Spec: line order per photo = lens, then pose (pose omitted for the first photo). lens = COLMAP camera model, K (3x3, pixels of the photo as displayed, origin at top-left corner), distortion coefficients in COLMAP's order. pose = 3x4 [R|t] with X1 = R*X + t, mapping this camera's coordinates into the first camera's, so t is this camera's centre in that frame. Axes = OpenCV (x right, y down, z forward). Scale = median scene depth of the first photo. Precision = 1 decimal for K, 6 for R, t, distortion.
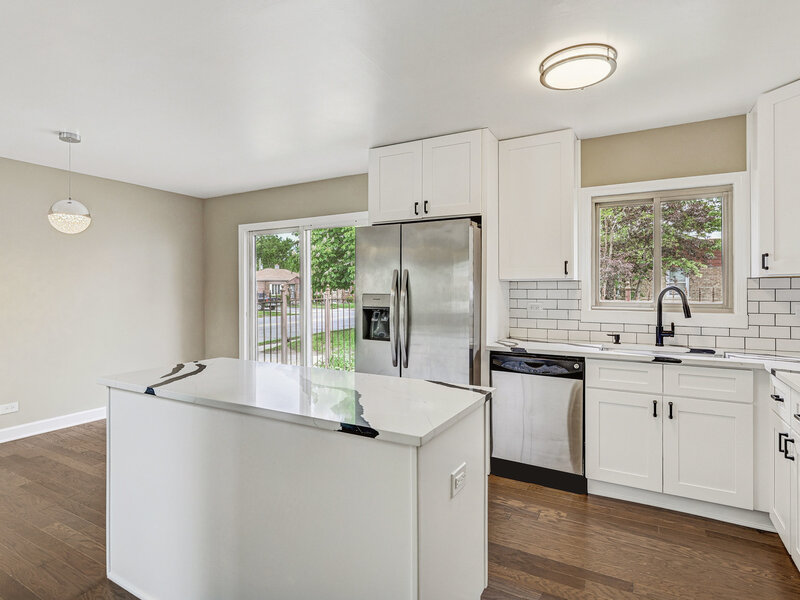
lens RADIAL K [[444.5, 0, 396.4], [0, 444.5, 289.5], [0, 0, 1]] dist [0.000599, 0.000430]
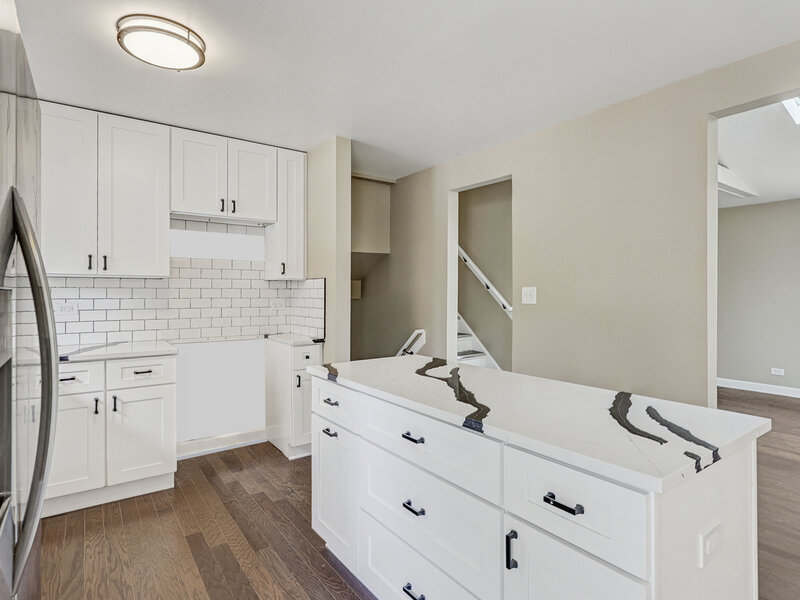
lens RADIAL K [[444.5, 0, 396.4], [0, 444.5, 289.5], [0, 0, 1]] dist [0.000599, 0.000430]
pose [[-0.906963, 0.003687, 0.421194, -0.425065], [0.002484, 0.999991, -0.003406, 0.009058], [-0.421203, -0.002043, -0.906964, 1.642608]]
